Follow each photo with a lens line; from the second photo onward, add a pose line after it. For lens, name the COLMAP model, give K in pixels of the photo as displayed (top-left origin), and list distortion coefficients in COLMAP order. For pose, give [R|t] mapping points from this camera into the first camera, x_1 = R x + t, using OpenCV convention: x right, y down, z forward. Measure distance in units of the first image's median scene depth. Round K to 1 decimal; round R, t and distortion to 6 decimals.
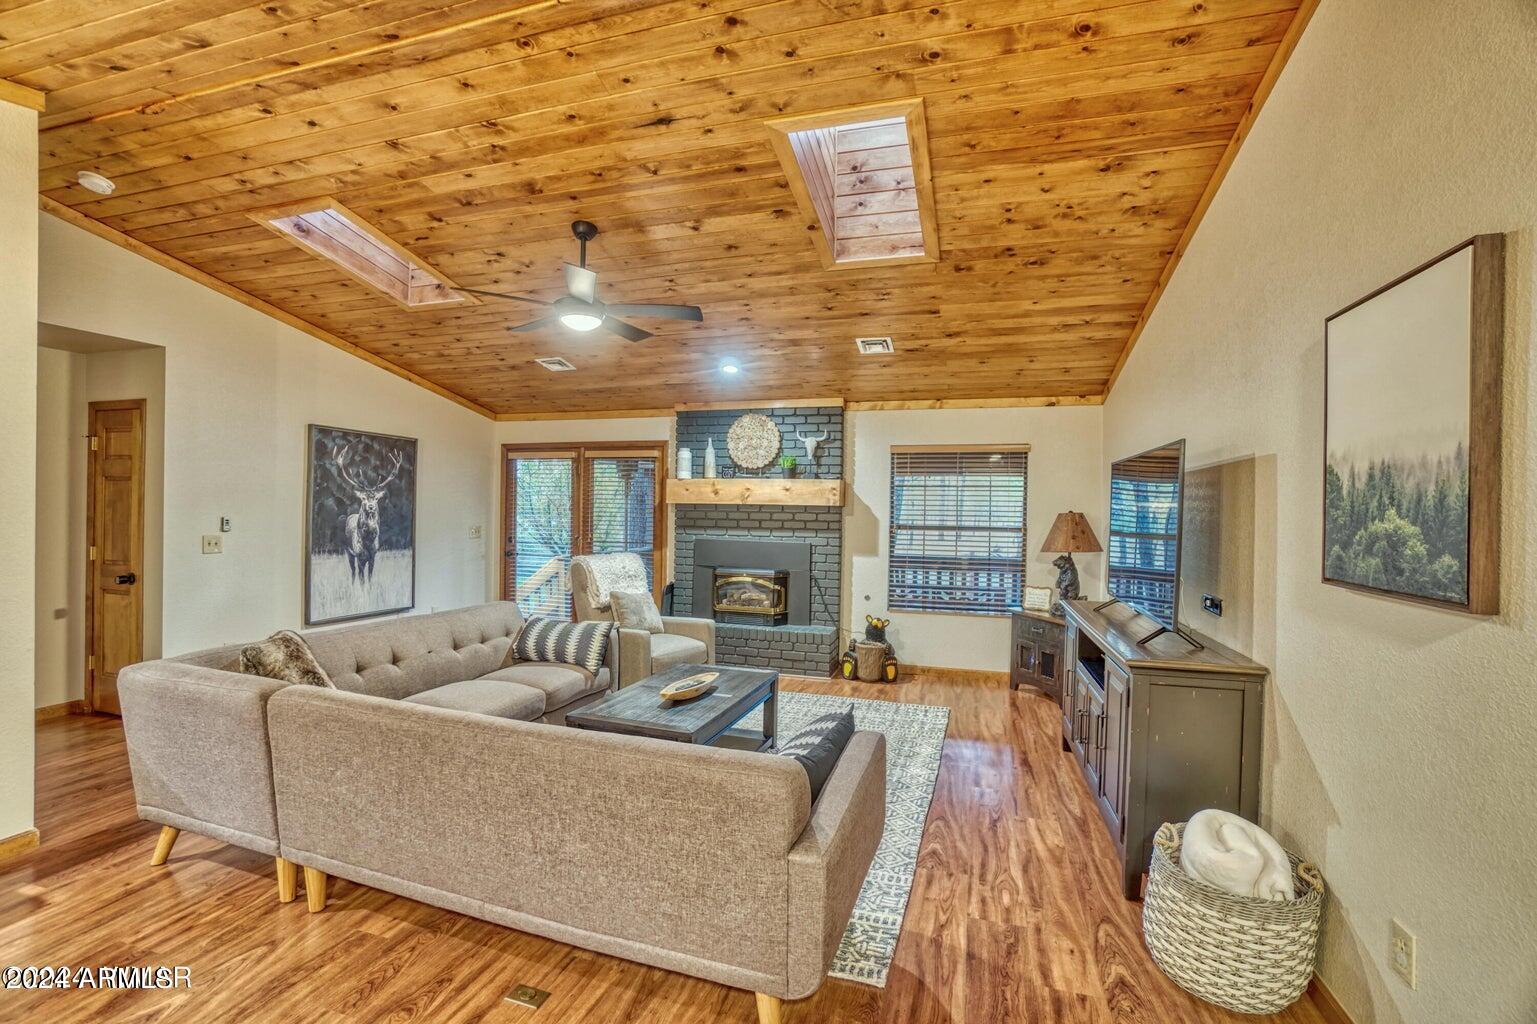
lens RADIAL K [[681.6, 0, 758.4], [0, 681.6, 516.3], [0, 0, 1]] dist [-0.048358, 0.015565]
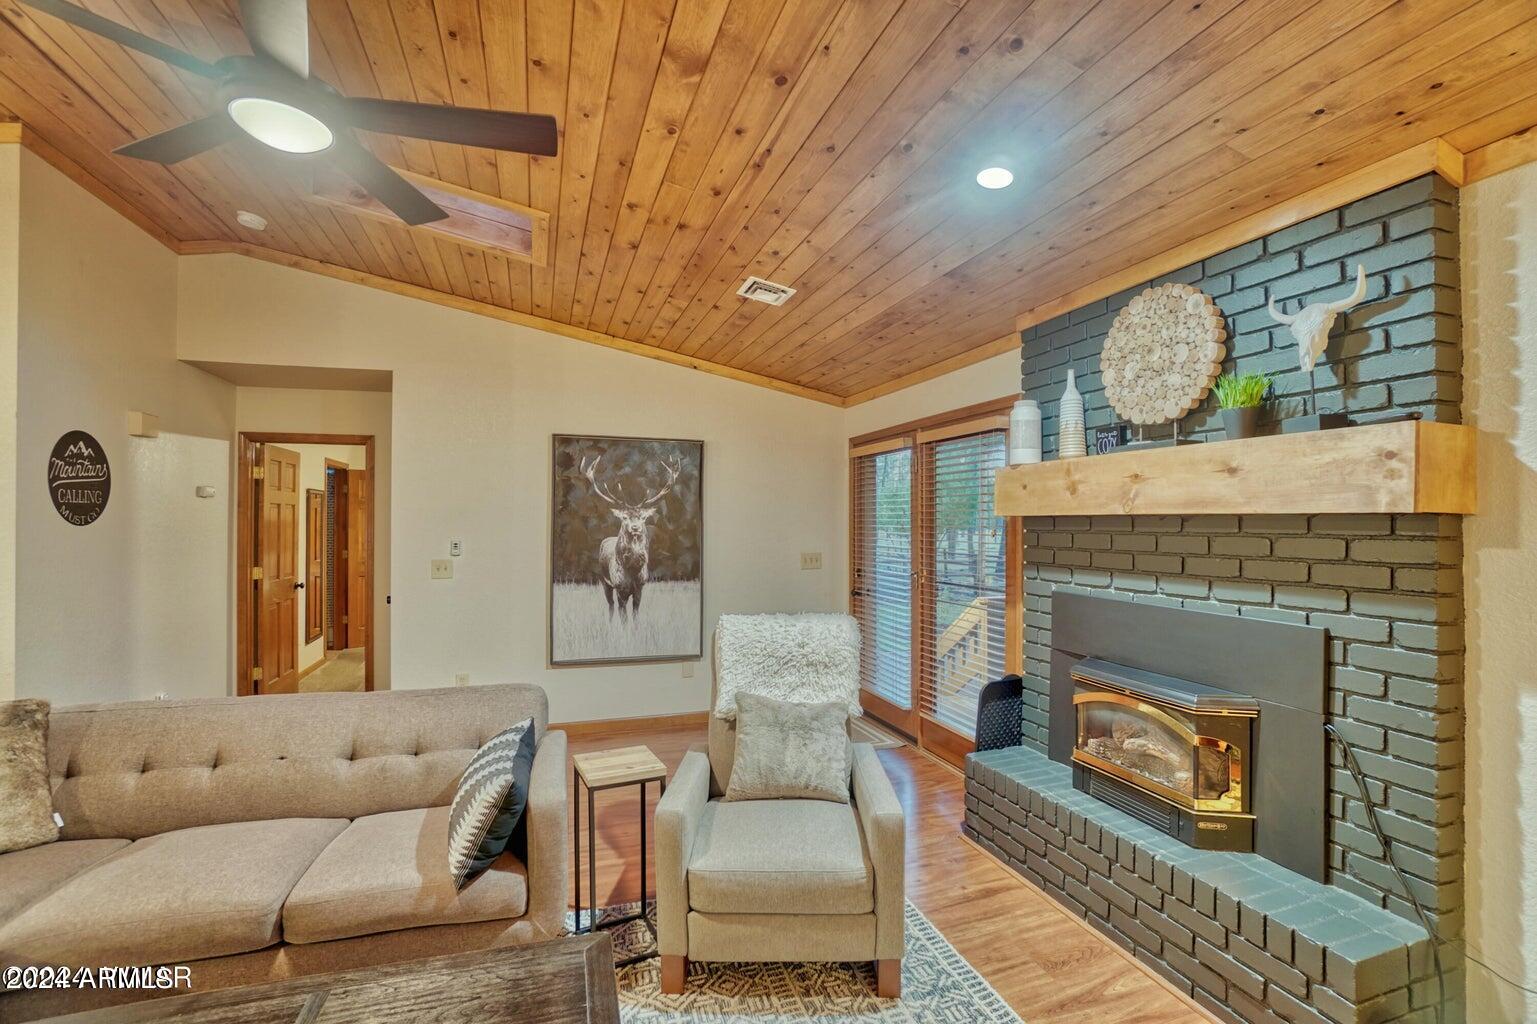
lens RADIAL K [[681.6, 0, 765.7], [0, 681.6, 516.3], [0, 0, 1]] dist [-0.048358, 0.015565]
pose [[0.590411, -0.021019, -0.806829, 0.176510], [-0.000587, 0.999649, -0.026472, -0.006169], [0.807103, 0.016103, 0.590191, 0.601943]]
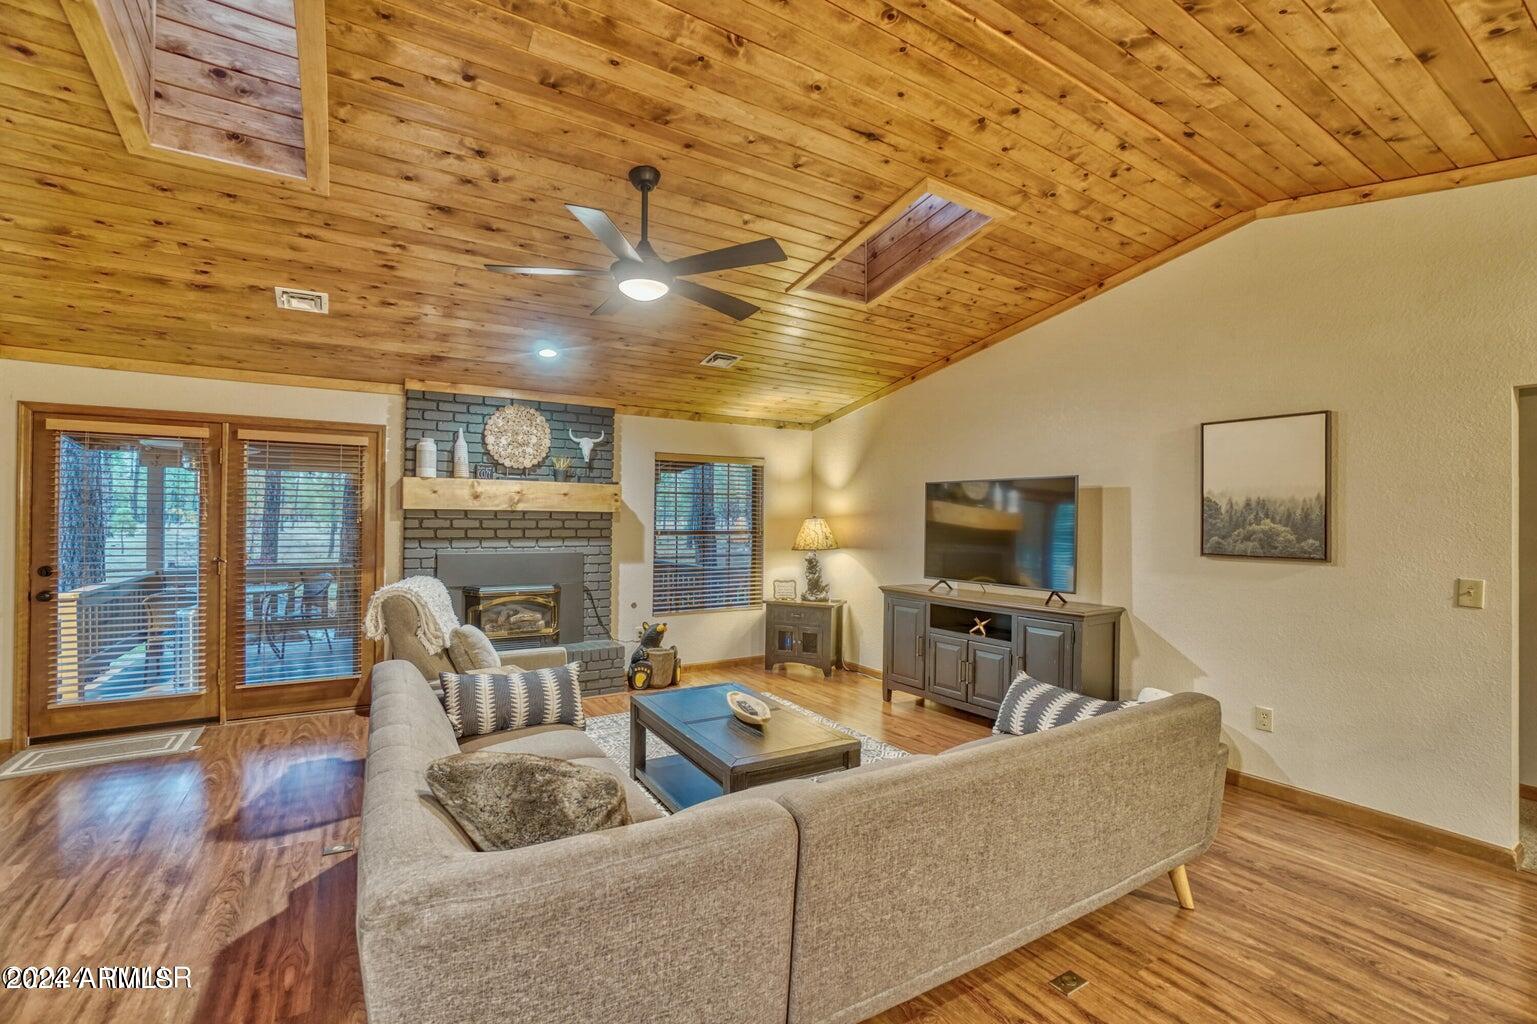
lens RADIAL K [[681.6, 0, 765.5], [0, 681.6, 517.4], [0, 0, 1]] dist [-0.048358, 0.015565]
pose [[0.644623, -0.007801, 0.764461, -0.471575], [0.007263, 0.999965, 0.004080, -0.010307], [-0.764466, 0.002922, 0.644657, 0.219368]]
